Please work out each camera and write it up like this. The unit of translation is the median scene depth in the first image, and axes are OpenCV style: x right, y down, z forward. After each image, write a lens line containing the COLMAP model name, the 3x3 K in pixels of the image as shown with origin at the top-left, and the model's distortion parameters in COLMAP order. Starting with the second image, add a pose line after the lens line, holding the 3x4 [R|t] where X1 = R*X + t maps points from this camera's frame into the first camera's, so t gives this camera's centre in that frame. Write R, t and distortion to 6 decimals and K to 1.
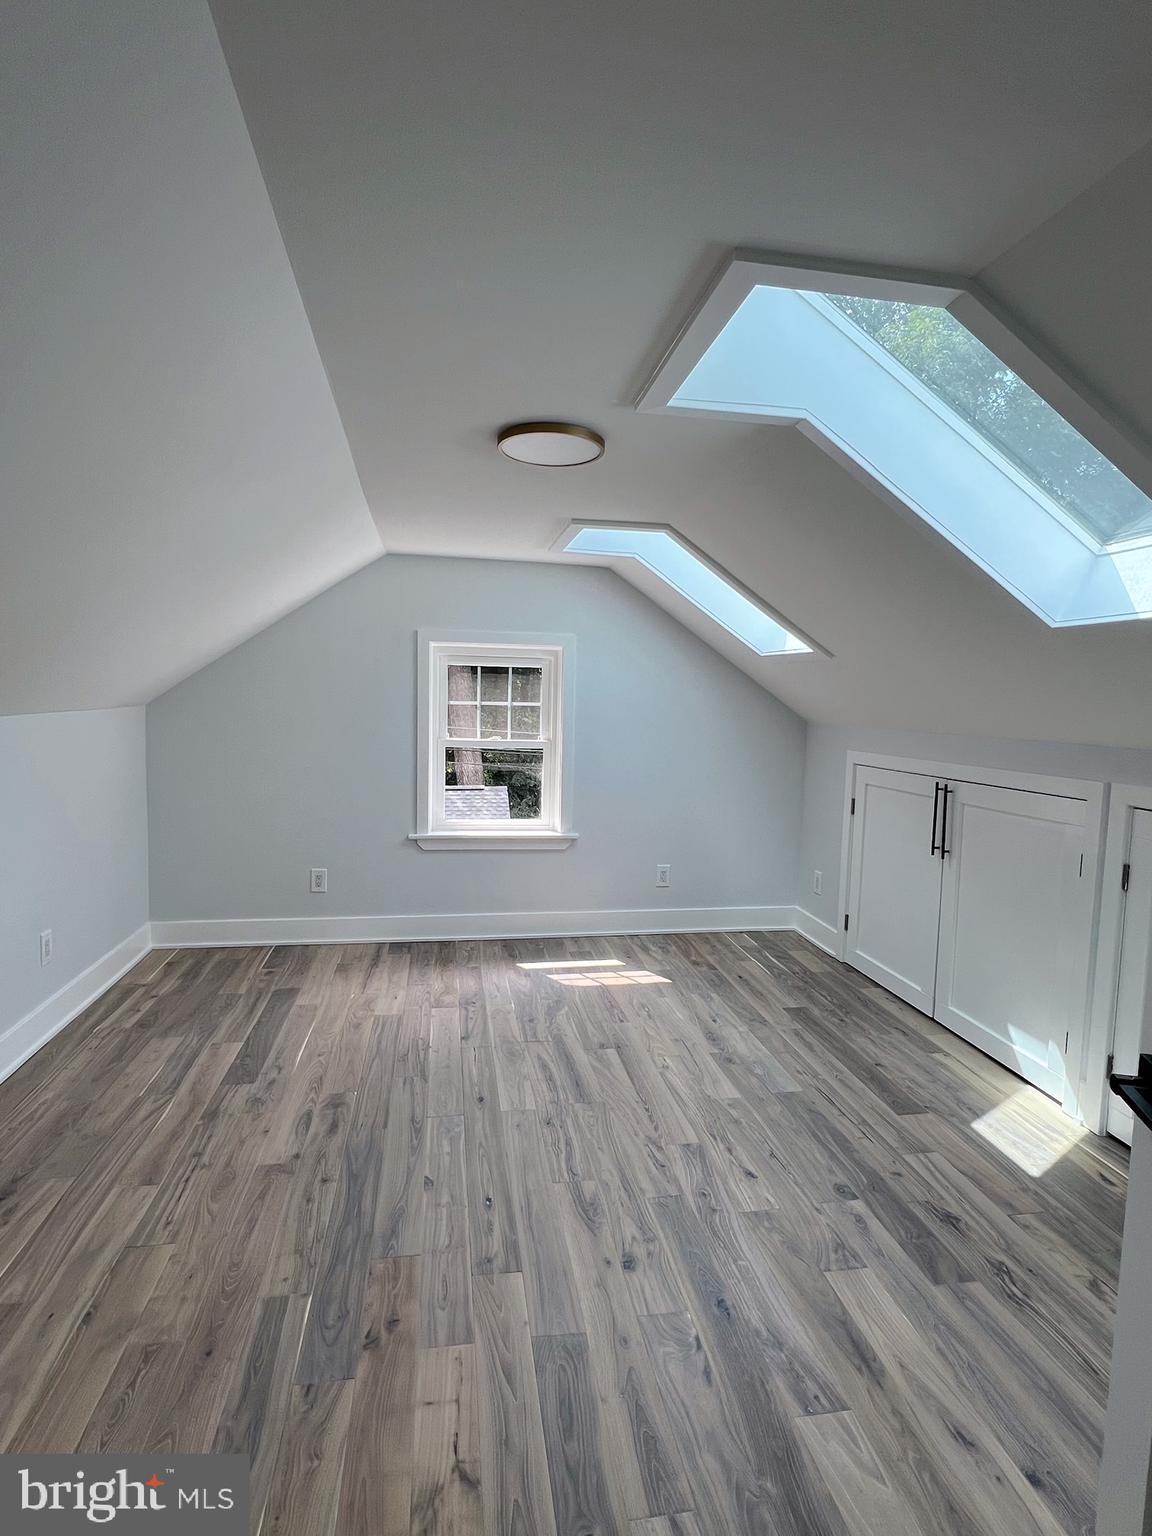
lens RADIAL K [[770.7, 0, 564.8], [0, 770.7, 760.6], [0, 0, 1]] dist [-0.006943, 0.002379]
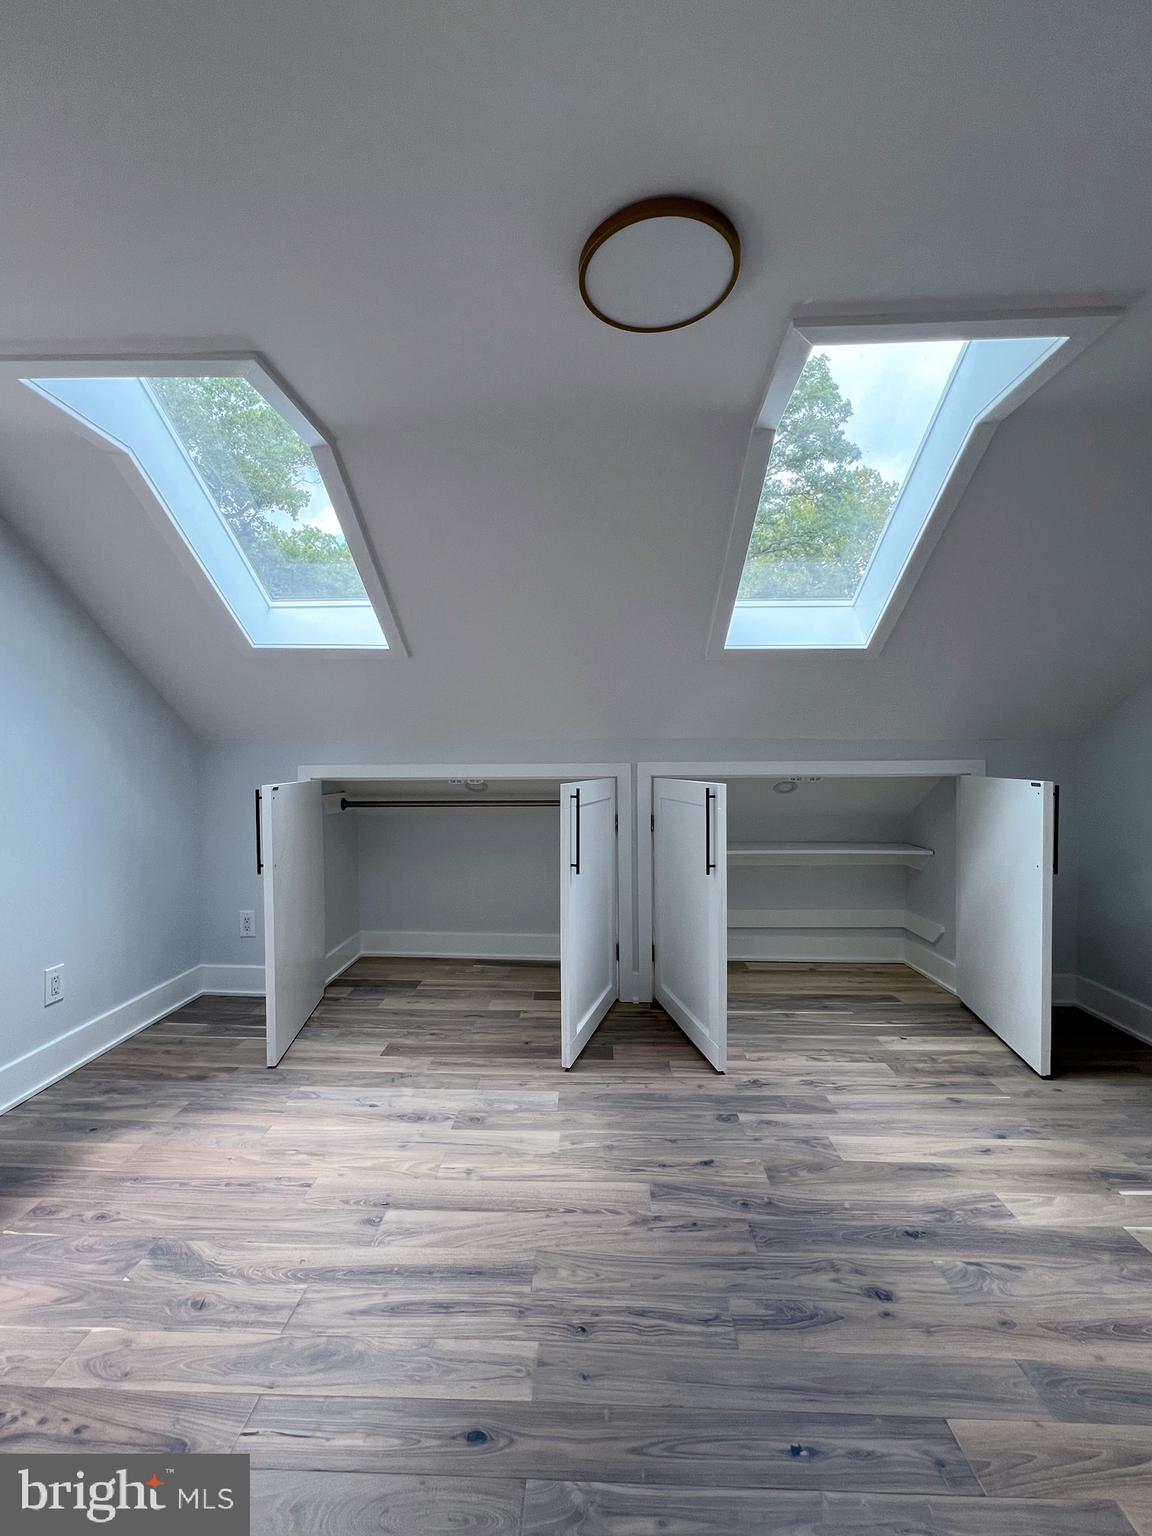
lens RADIAL K [[639.2, 0, 573.9], [0, 639.2, 762.5], [0, 0, 1]] dist [-0.000958, -0.000298]
pose [[0.195930, -0.026514, 0.980259, -0.490384], [0.086484, 0.996206, 0.009659, 0.006753], [-0.976797, 0.082885, 0.197480, 0.820405]]
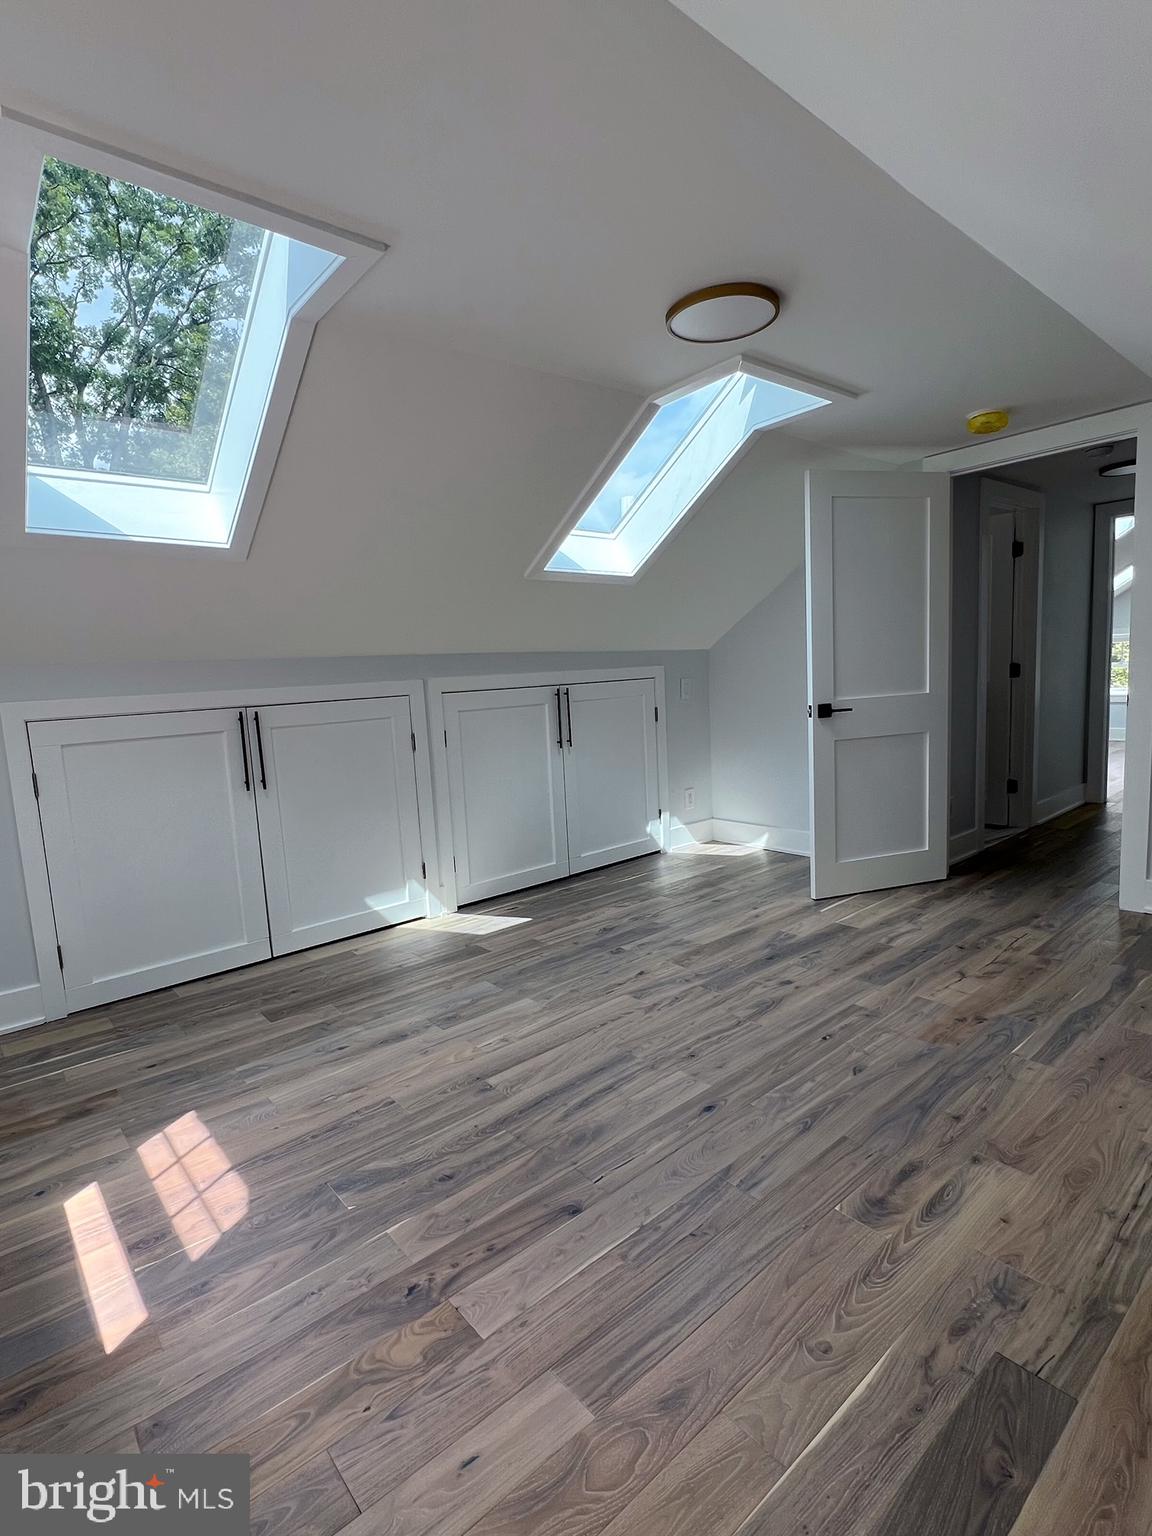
lens RADIAL K [[770.7, 0, 567.5], [0, 770.7, 773.1], [0, 0, 1]] dist [-0.006943, 0.002379]
pose [[-0.514457, -0.109145, 0.850542, -0.648924], [0.107450, 0.975845, 0.190216, -0.043529], [-0.850757, 0.189248, -0.490303, 1.429429]]
